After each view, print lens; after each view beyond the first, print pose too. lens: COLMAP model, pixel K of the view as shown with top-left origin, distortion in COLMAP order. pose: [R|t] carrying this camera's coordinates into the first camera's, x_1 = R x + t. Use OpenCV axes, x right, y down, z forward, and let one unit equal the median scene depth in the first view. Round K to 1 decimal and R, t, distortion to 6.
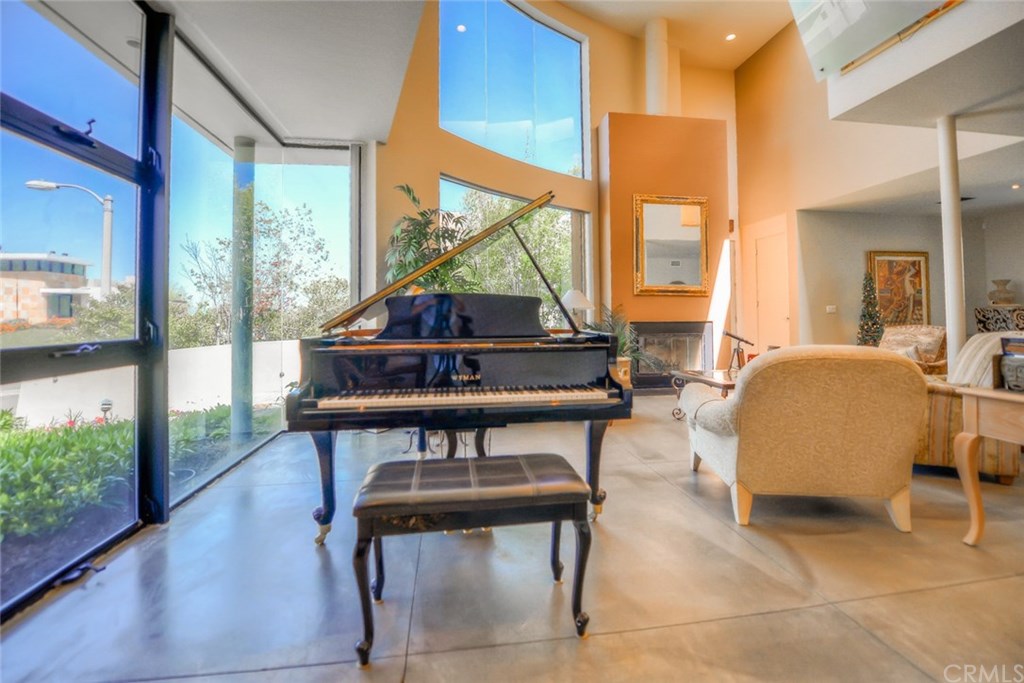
lens RADIAL K [[424.7, 0, 499.4], [0, 424.7, 309.3], [0, 0, 1]] dist [-0.026834, -0.000452]
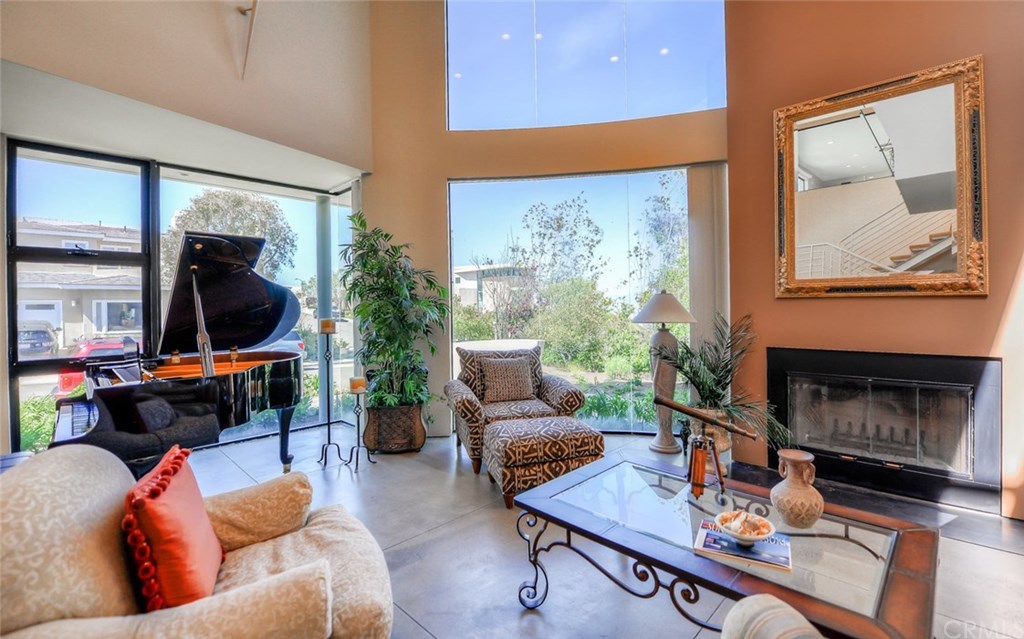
lens RADIAL K [[445.5, 0, 501.5], [0, 445.5, 306.7], [0, 0, 1]] dist [-0.017238, -0.000625]
pose [[0.605173, -0.003617, -0.796086, 0.522668], [0.028927, 0.999429, 0.017449, -0.040160], [0.795568, -0.033588, 0.604932, 0.355893]]
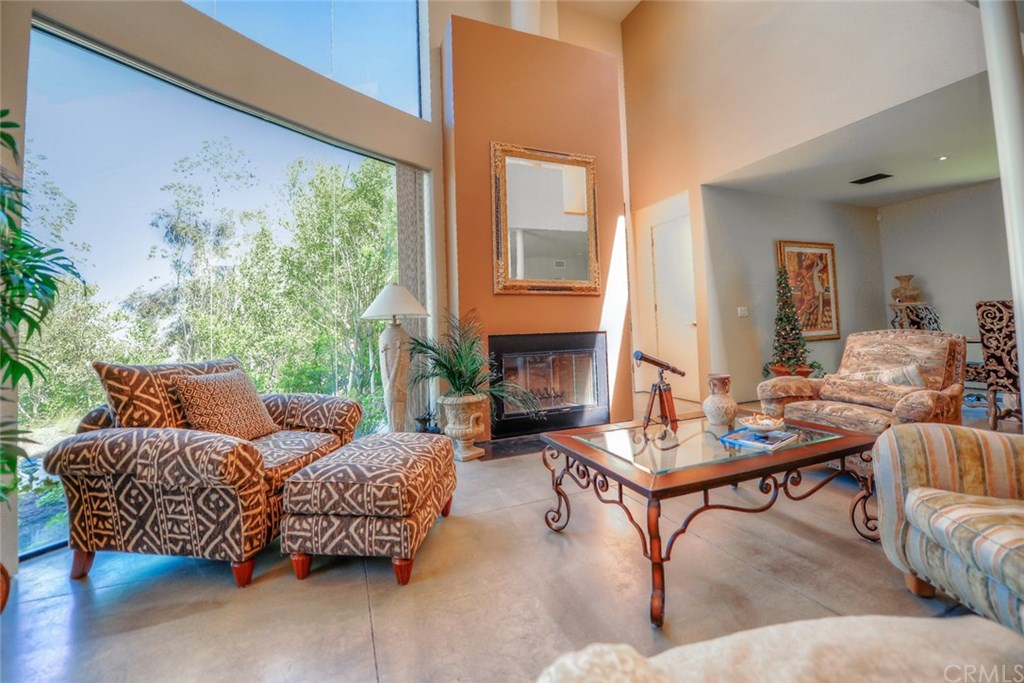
lens RADIAL K [[424.7, 0, 499.4], [0, 424.7, 309.3], [0, 0, 1]] dist [-0.026834, -0.000452]
pose [[0.971109, -0.015096, 0.238158, 0.160472], [0.021816, 0.999434, -0.025605, 0.006038], [-0.237637, 0.030060, 0.970889, 0.345484]]
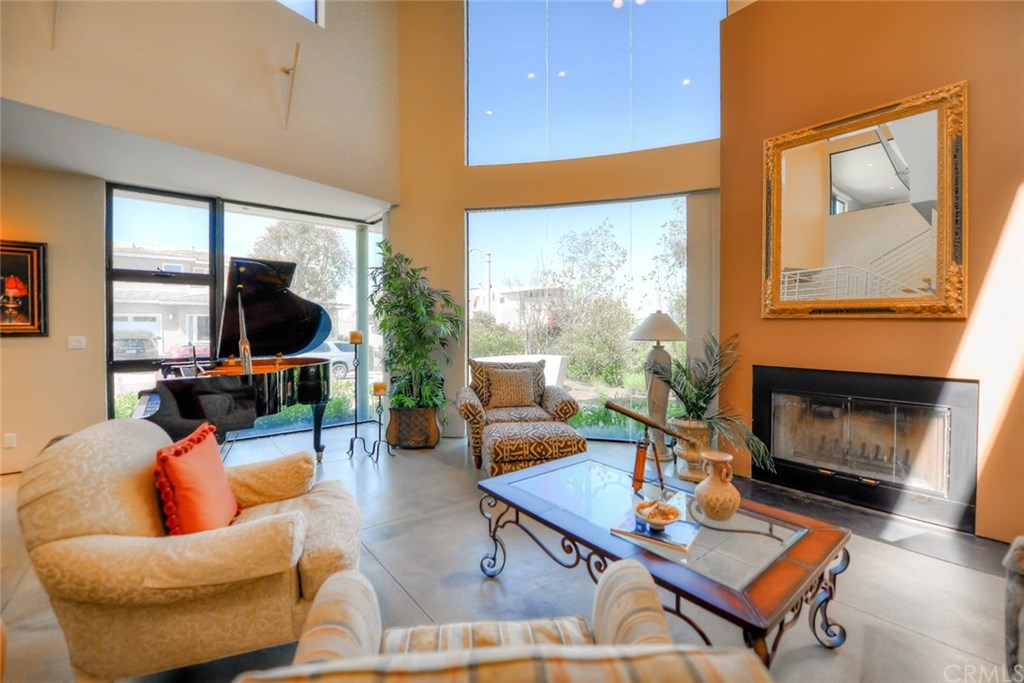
lens RADIAL K [[421.2, 0, 508.8], [0, 421.2, 330.9], [0, 0, 1]] dist [-0.016548, -0.000142]
pose [[0.517720, 0.015485, -0.855410, 0.586955], [0.015064, 0.999516, 0.027211, -0.035527], [0.855418, -0.026973, 0.517236, 0.390060]]
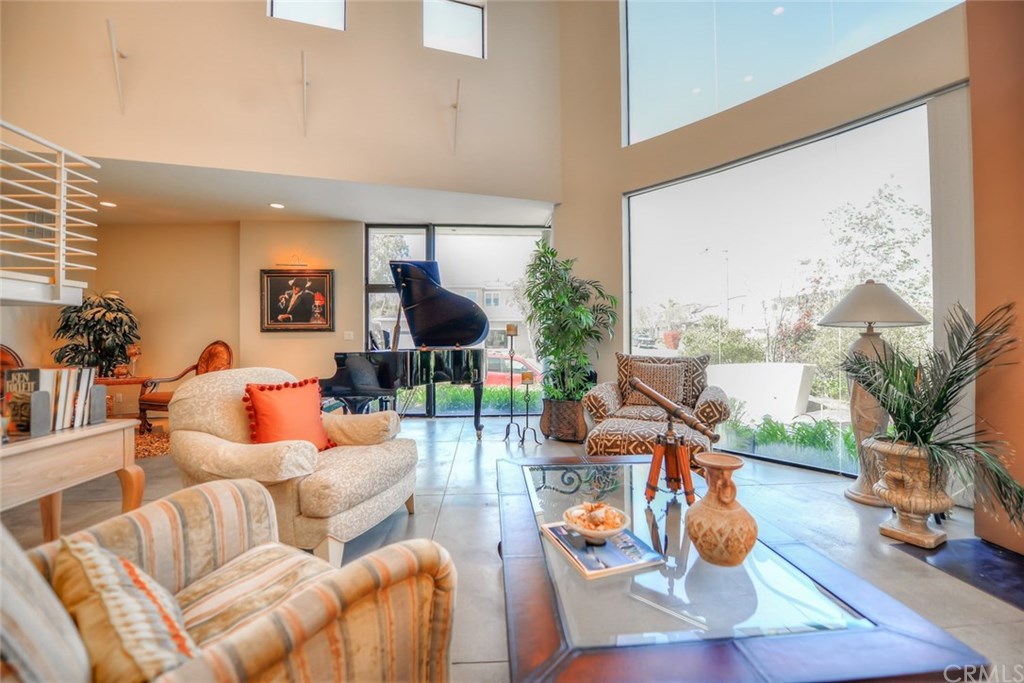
lens RADIAL K [[413.8, 0, 540.7], [0, 413.8, 343.2], [0, 0, 1]] dist [-0.015863, -0.000070]
pose [[-0.065923, -0.000554, -0.997825, 0.596938], [0.024691, 0.999693, -0.002187, 0.008862], [0.997519, -0.024782, -0.065889, 0.594968]]
